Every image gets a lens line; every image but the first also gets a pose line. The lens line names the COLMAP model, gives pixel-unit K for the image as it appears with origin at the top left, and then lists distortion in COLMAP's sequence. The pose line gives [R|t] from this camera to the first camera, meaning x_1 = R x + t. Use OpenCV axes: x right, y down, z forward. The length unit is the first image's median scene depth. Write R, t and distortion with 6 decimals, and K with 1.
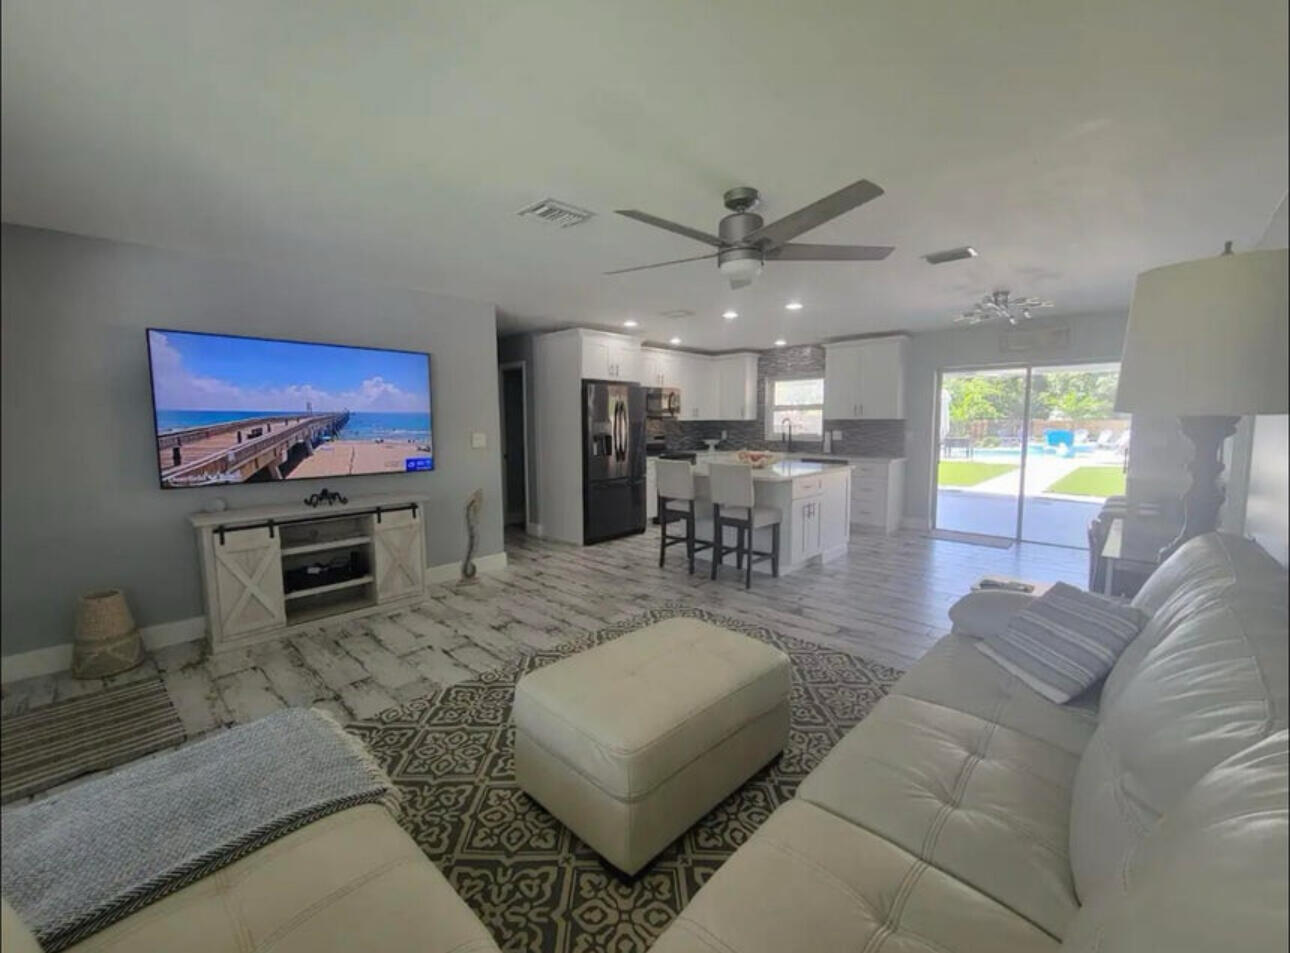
lens RADIAL K [[525.7, 0, 644.6], [0, 525.7, 467.8], [0, 0, 1]] dist [0.002774, -0.000027]
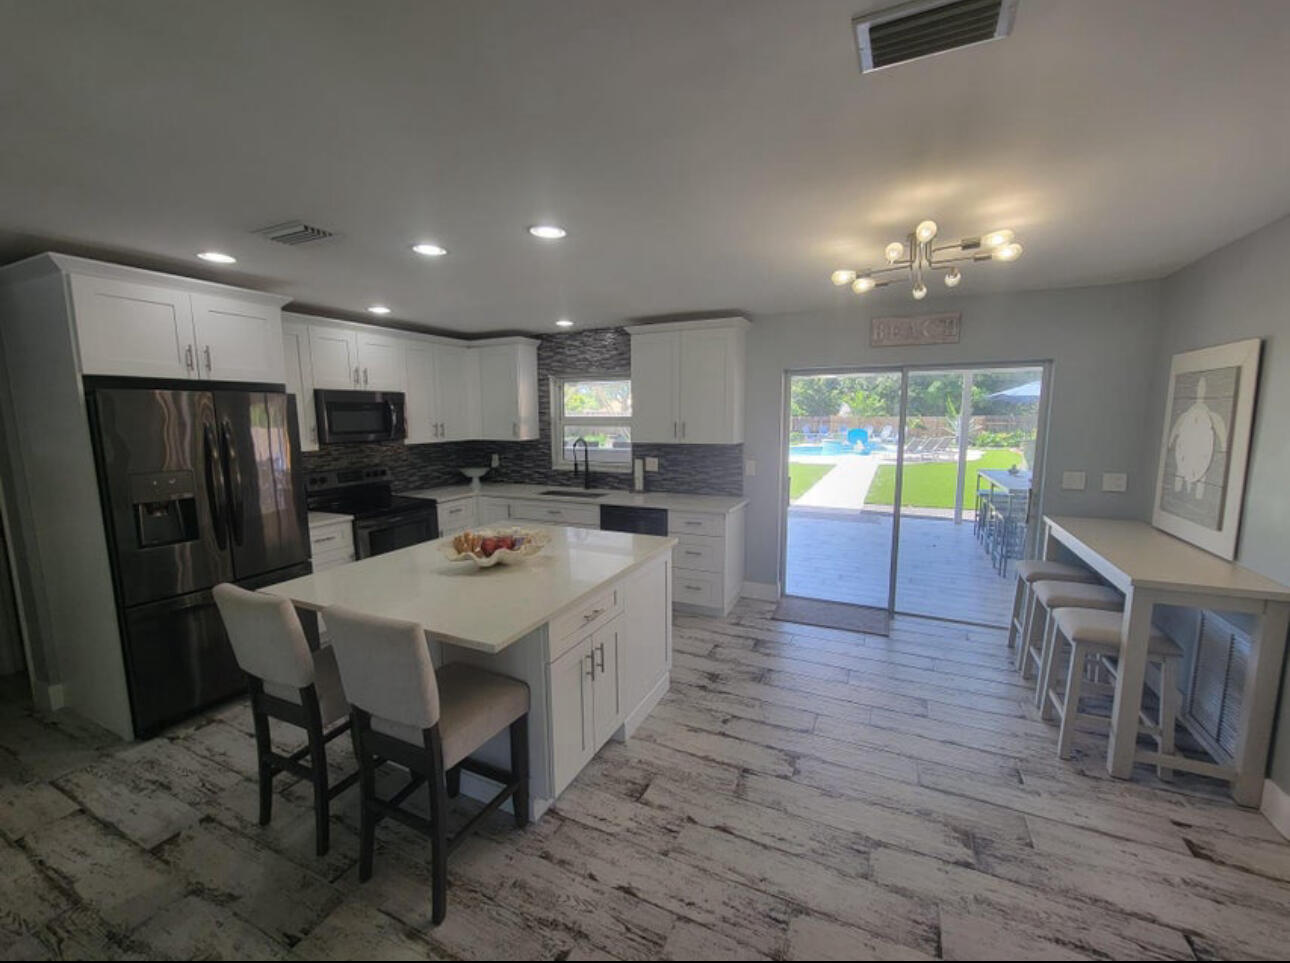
lens RADIAL K [[532.2, 0, 640.7], [0, 532.2, 486.4], [0, 0, 1]] dist [0.000635, -0.000265]
pose [[0.951112, -0.044940, 0.305558, 0.152860], [0.030781, 0.998224, 0.051002, -0.074751], [-0.307308, -0.039103, 0.950806, 0.379039]]
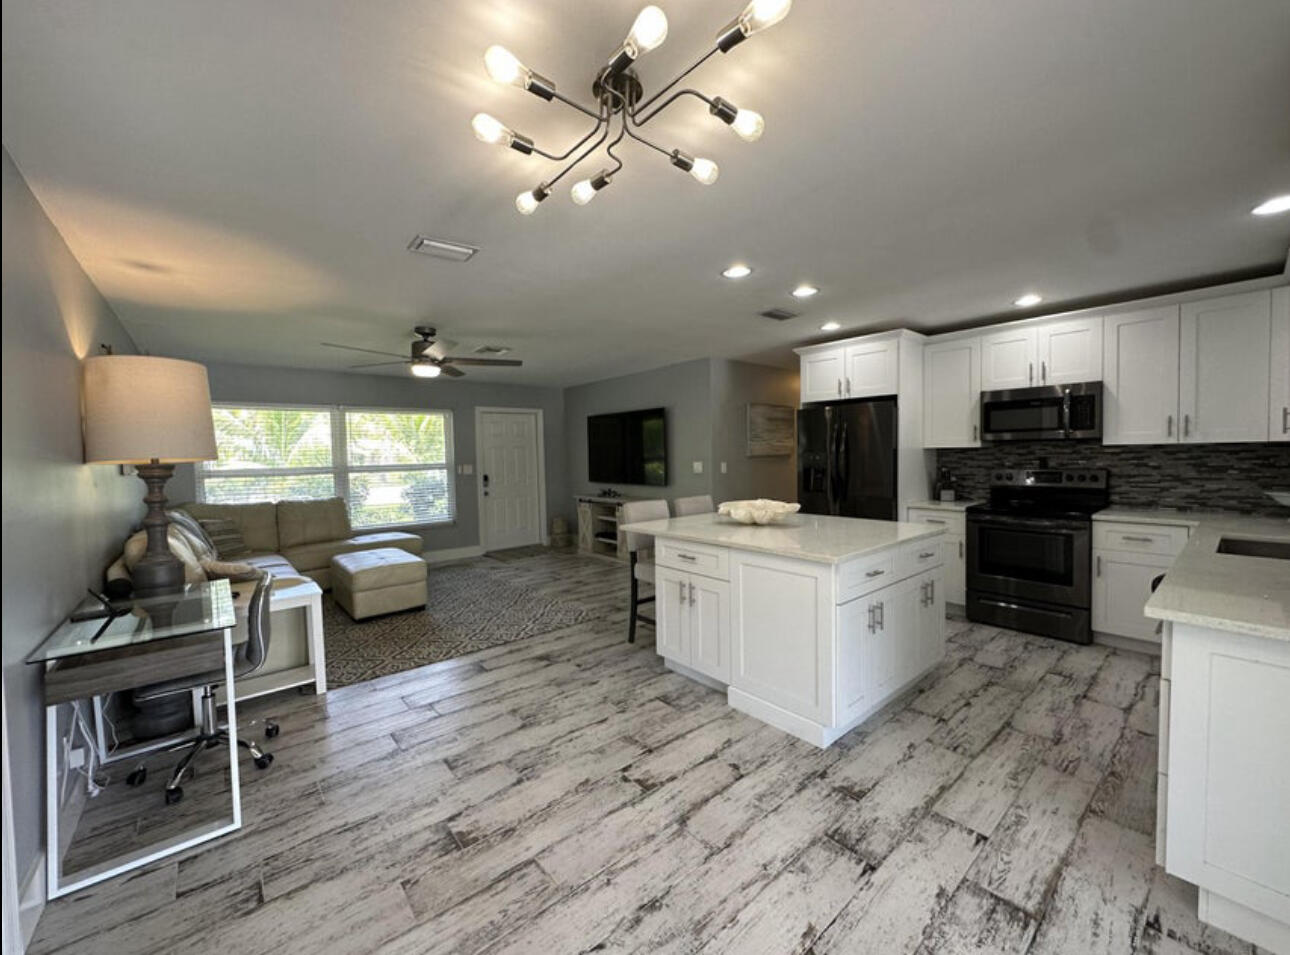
lens RADIAL K [[525.7, 0, 652.7], [0, 525.7, 475.0], [0, 0, 1]] dist [0.002774, -0.000027]
pose [[-0.102780, 0.052496, -0.993318, 0.685695], [-0.067929, 0.995905, 0.059661, -0.072675], [0.992382, 0.073607, -0.098793, 0.725222]]
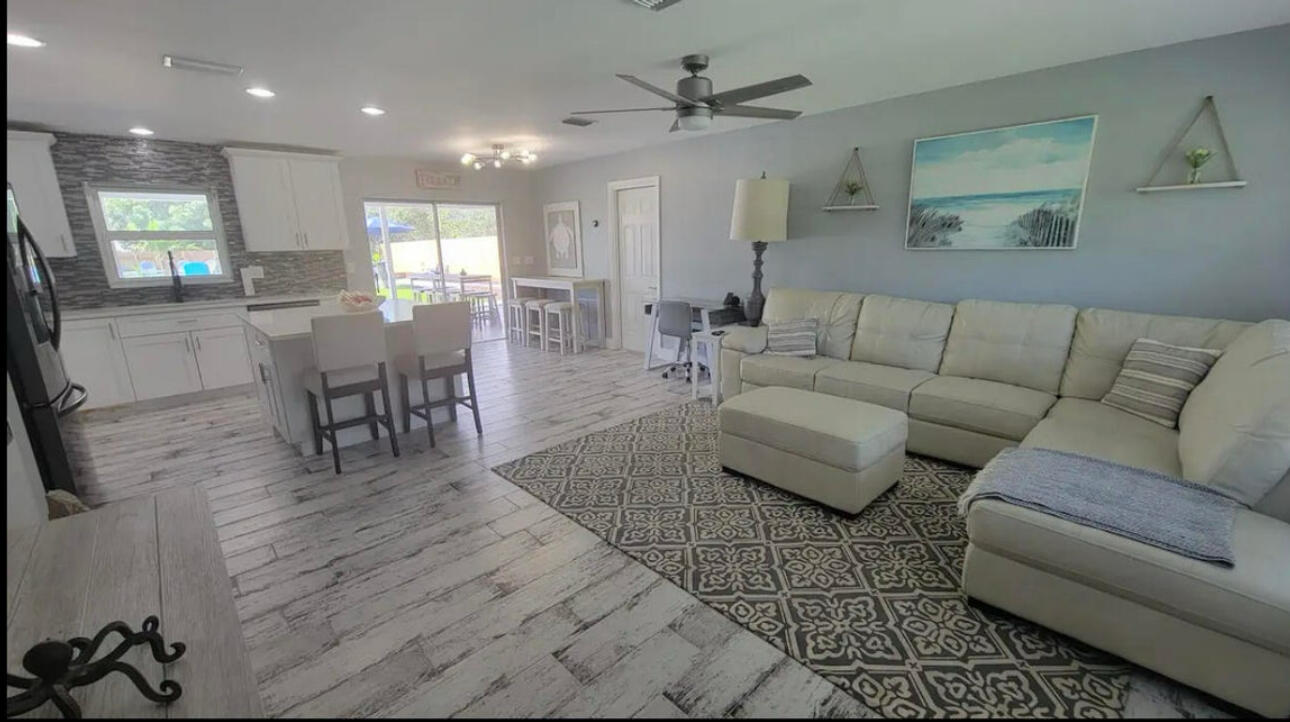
lens RADIAL K [[518.6, 0, 648.2], [0, 518.6, 374.8], [0, 0, 1]] dist [-0.002167, 0.000352]
pose [[0.044967, -0.248007, 0.967714, -0.434325], [0.105797, 0.964429, 0.242249, -0.042611], [-0.993371, 0.091488, 0.069605, 0.408409]]
